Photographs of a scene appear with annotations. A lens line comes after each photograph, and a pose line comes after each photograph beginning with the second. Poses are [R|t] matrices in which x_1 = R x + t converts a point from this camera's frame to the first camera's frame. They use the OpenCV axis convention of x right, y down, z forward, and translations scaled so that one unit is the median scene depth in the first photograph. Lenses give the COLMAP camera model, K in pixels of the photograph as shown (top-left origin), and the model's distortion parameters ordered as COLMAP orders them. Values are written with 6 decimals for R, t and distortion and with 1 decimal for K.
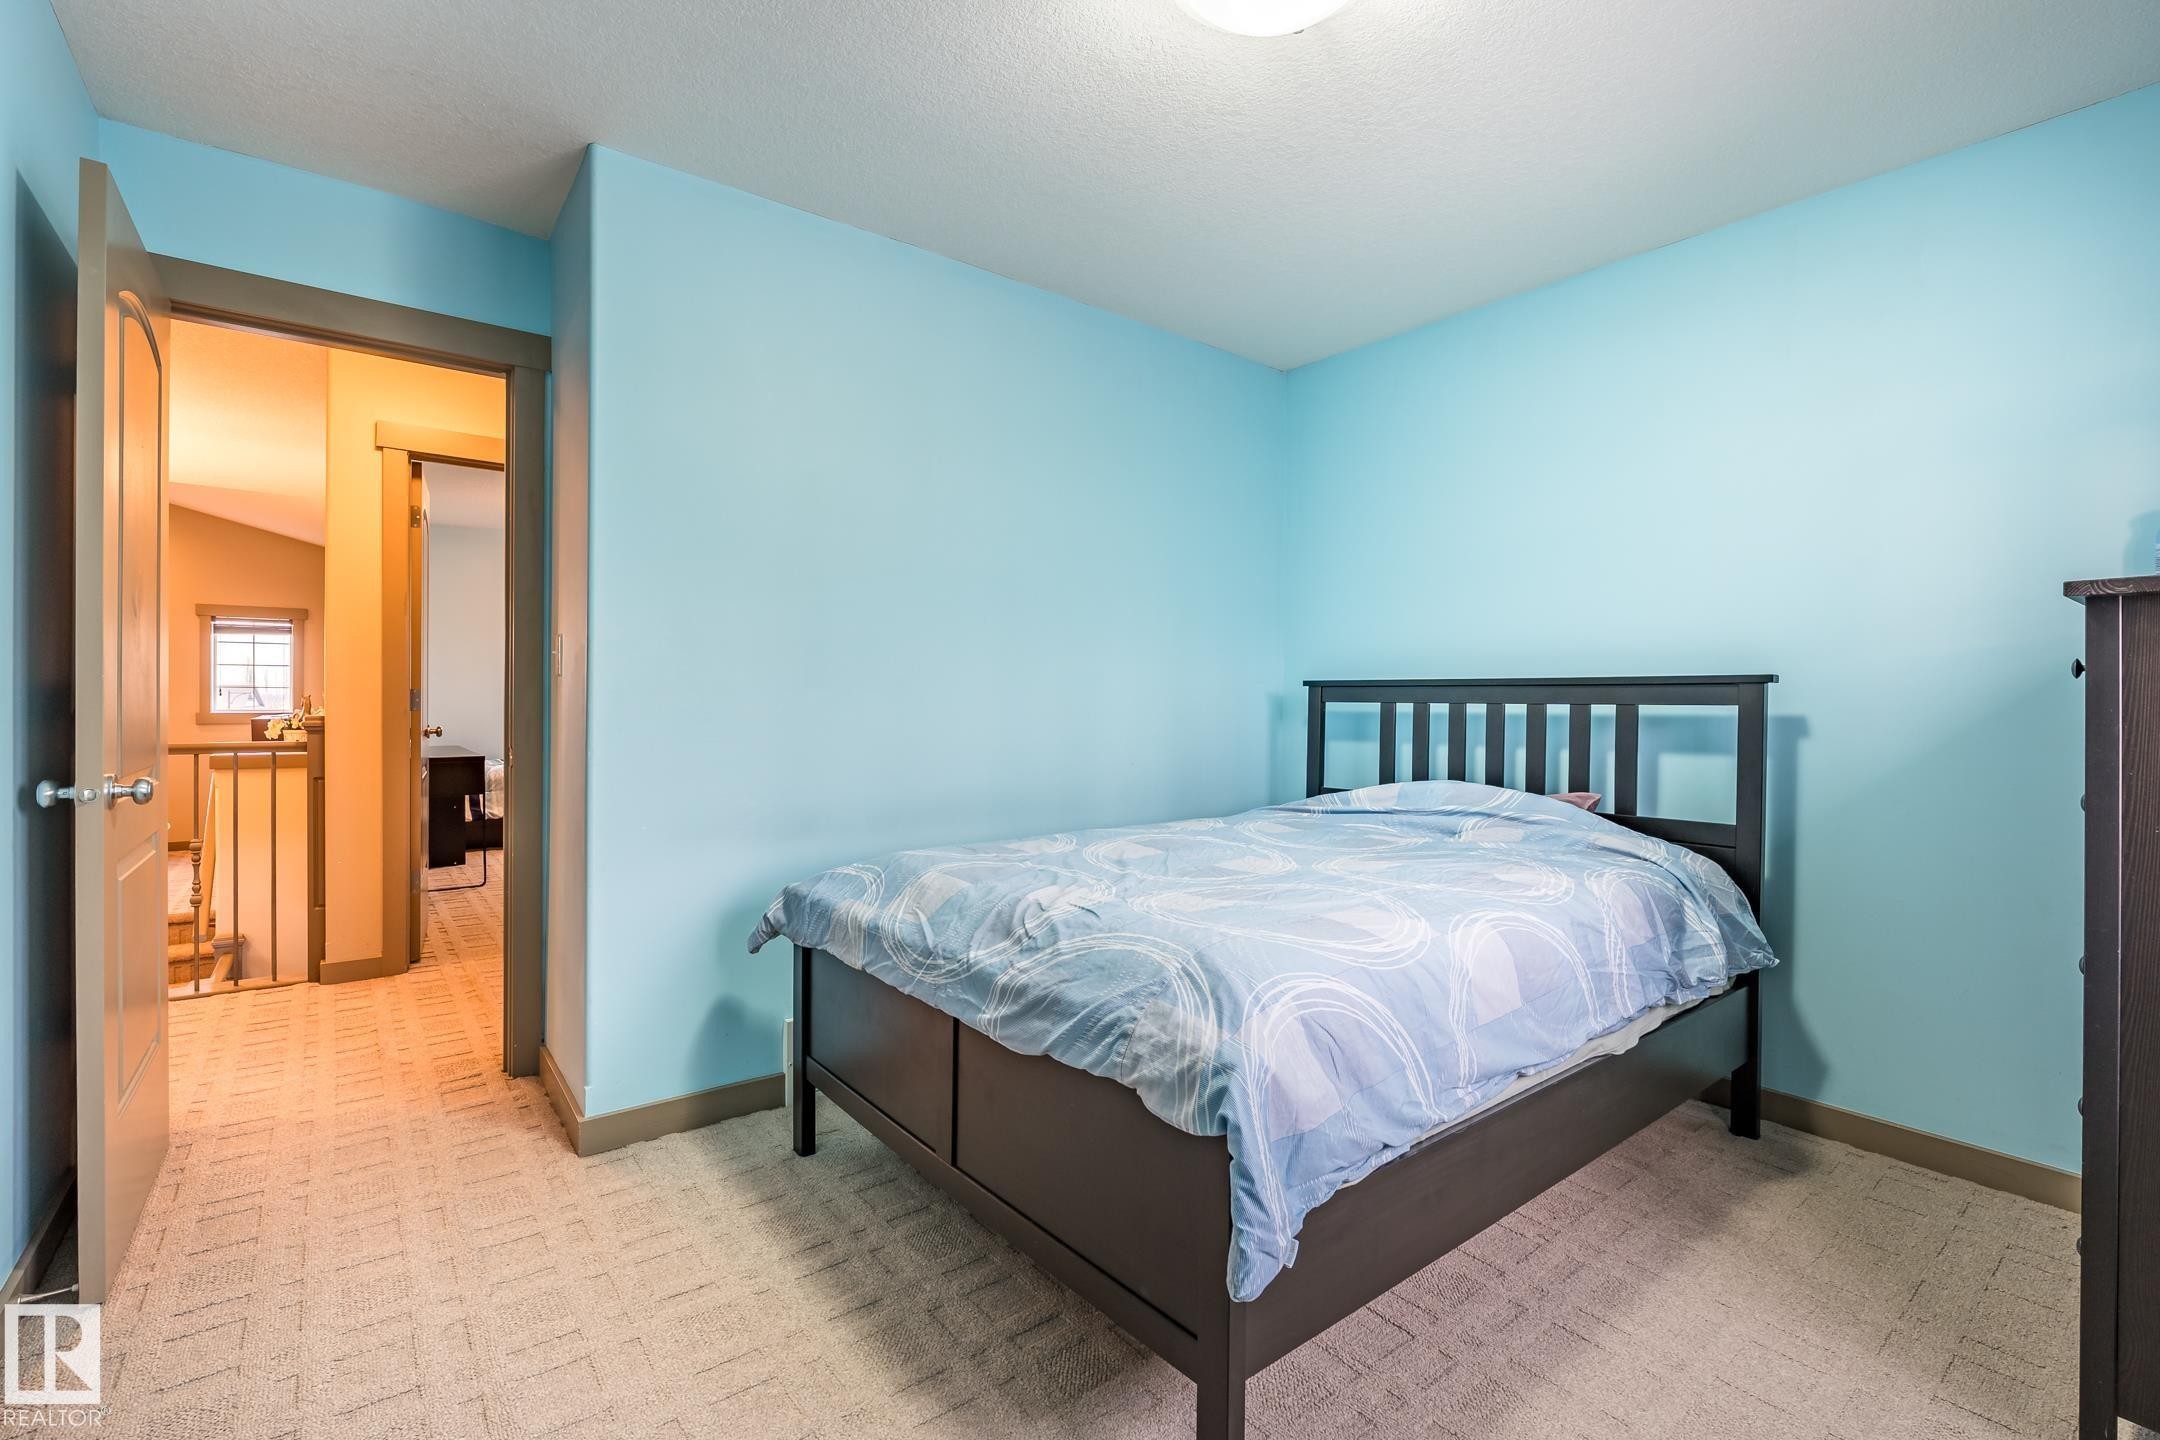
lens RADIAL K [[957.9, 0, 1075.0], [0, 957.9, 710.6], [0, 0, 1]] dist [-0.003362, 0.000966]
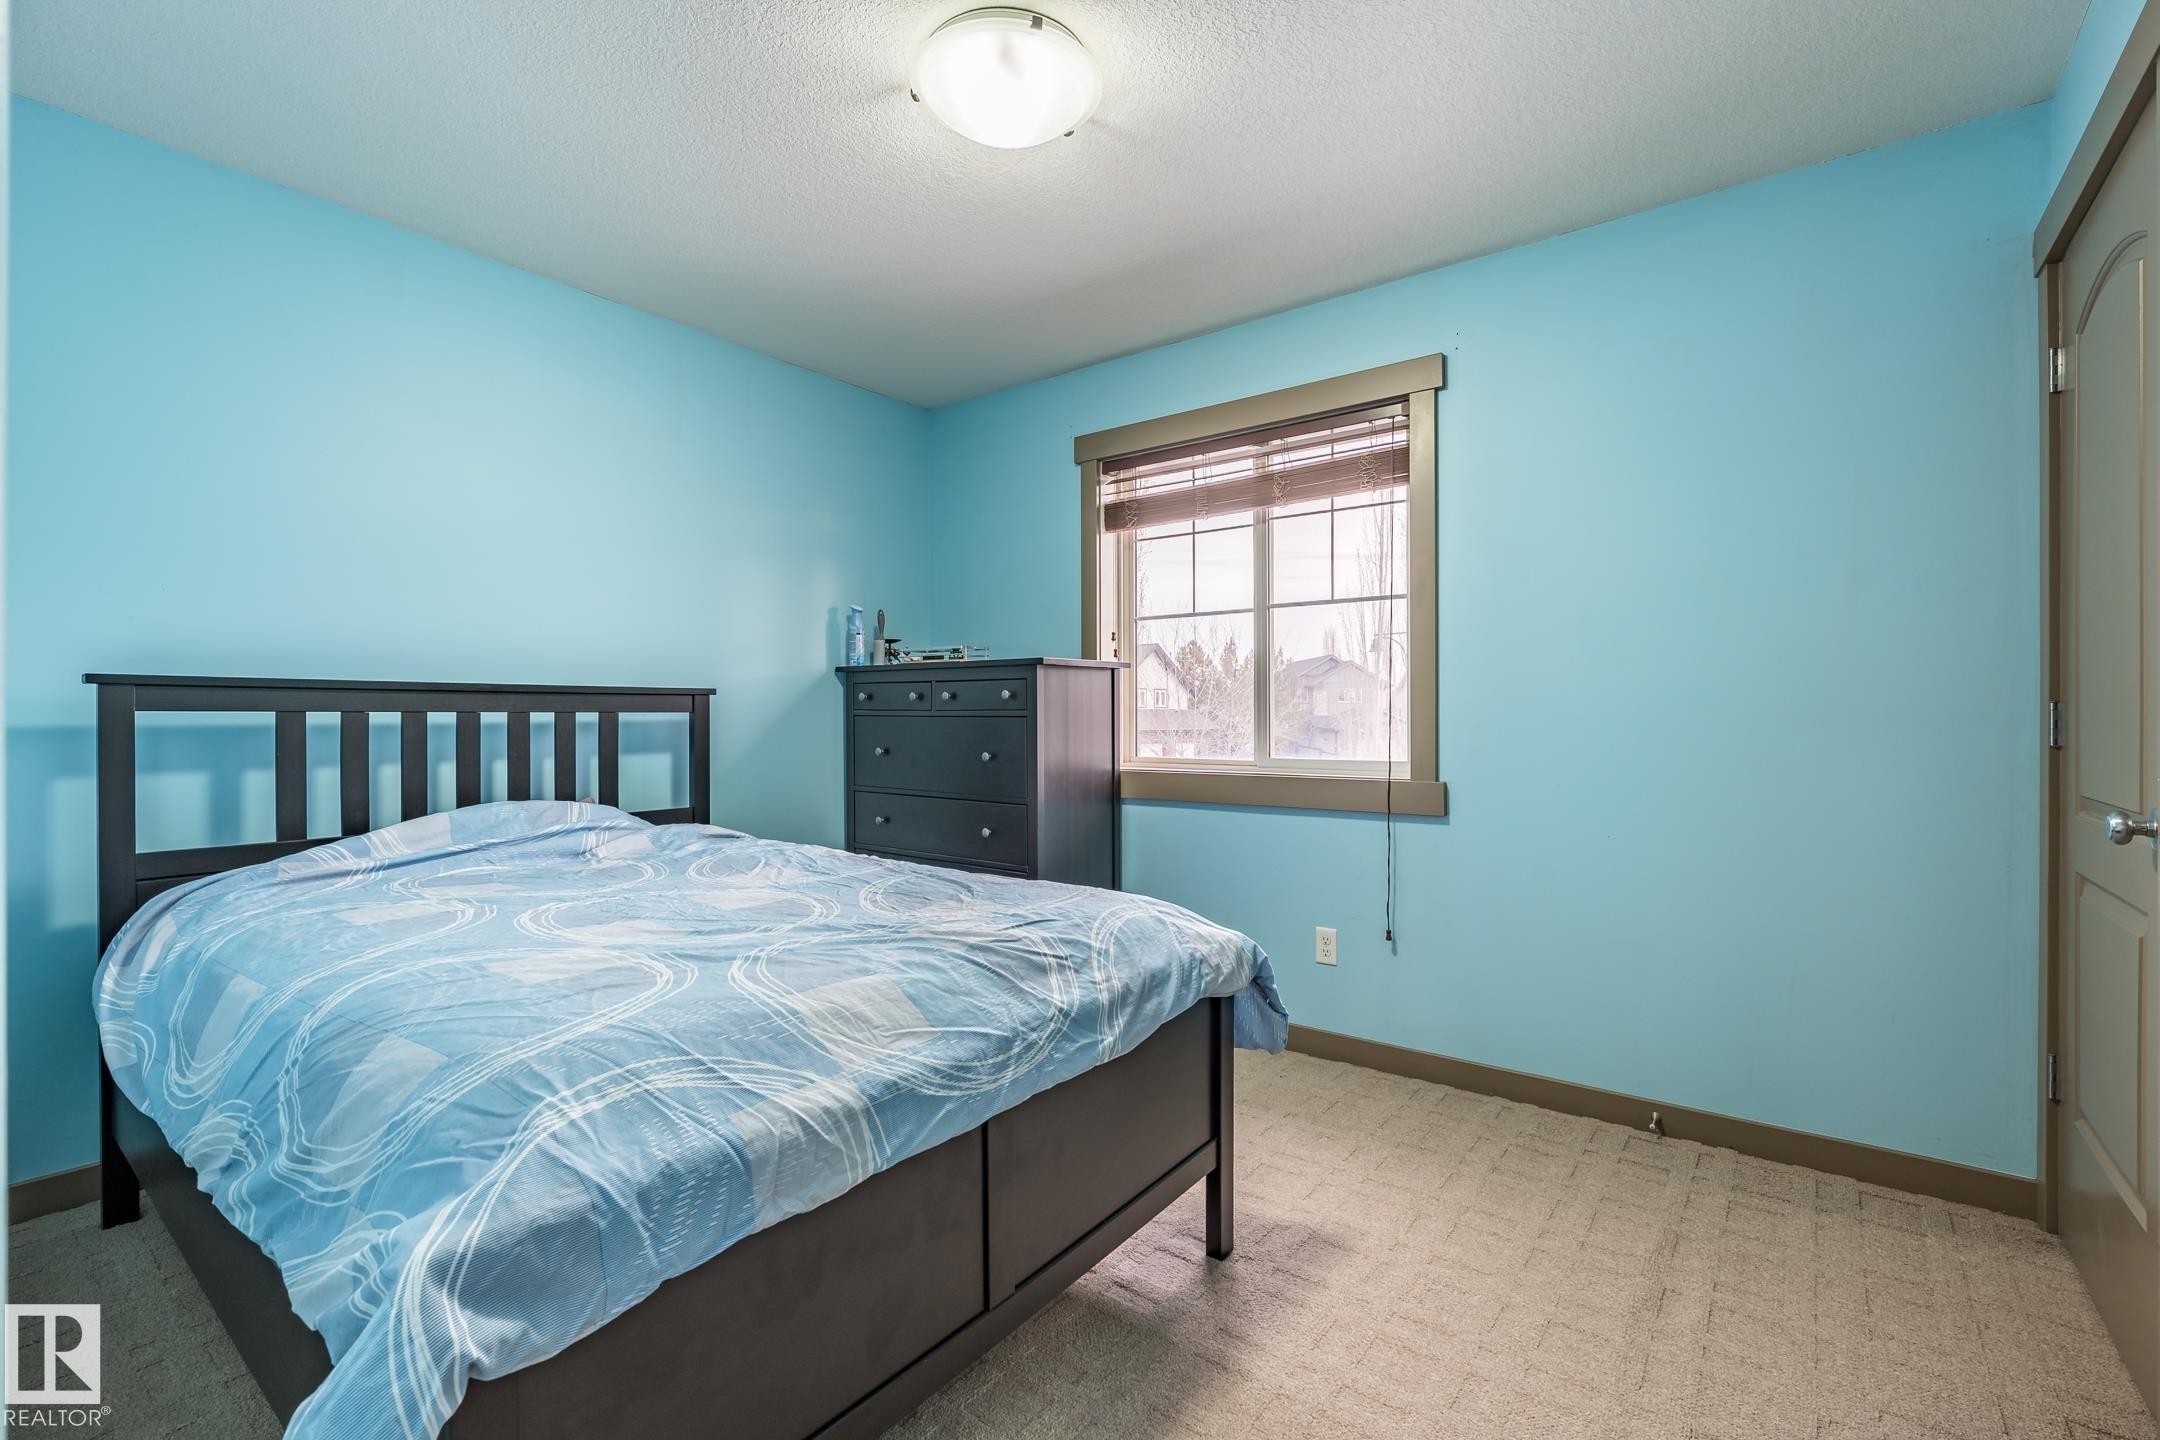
lens RADIAL K [[957.9, 0, 1072.5], [0, 957.9, 716.2], [0, 0, 1]] dist [-0.003362, 0.000966]
pose [[-0.253286, -0.010849, 0.967331, -0.609171], [0.007312, 0.999887, 0.013129, -0.012053], [-0.967364, 0.010399, -0.253178, 0.768356]]
